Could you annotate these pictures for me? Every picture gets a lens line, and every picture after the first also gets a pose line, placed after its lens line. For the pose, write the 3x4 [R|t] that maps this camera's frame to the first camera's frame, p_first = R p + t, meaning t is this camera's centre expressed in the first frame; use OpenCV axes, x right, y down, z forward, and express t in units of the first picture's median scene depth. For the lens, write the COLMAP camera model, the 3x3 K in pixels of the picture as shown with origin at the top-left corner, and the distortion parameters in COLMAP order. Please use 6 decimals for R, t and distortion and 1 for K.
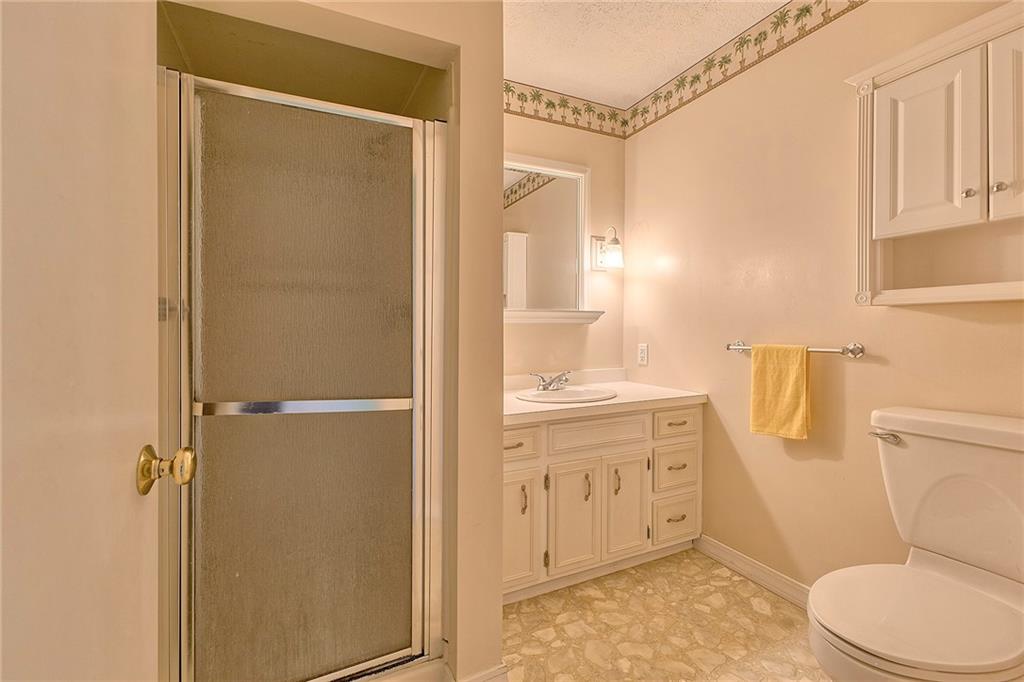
lens RADIAL K [[452.6, 0, 512.0], [0, 452.6, 336.3], [0, 0, 1]] dist [0.002979, 0.000055]
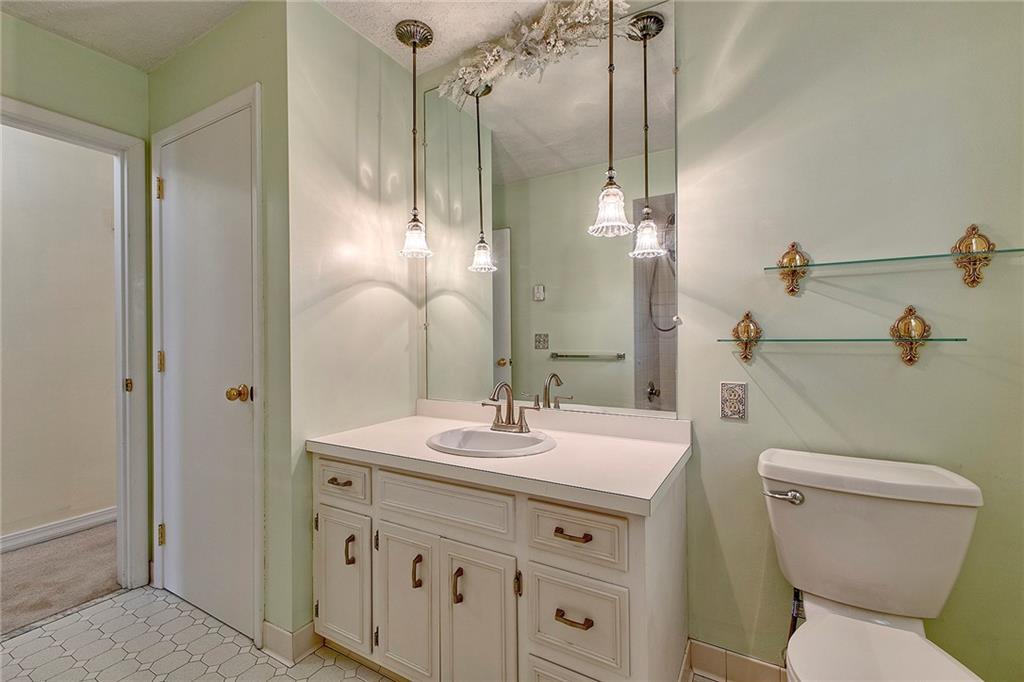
lens RADIAL K [[452.6, 0, 512.0], [0, 452.6, 336.3], [0, 0, 1]] dist [0.002979, 0.000055]
pose [[0.552310, -0.000656, -0.833639, 0.794116], [-0.000366, 0.999999, -0.001029, -0.031210], [0.833639, 0.000873, 0.552309, 0.698505]]
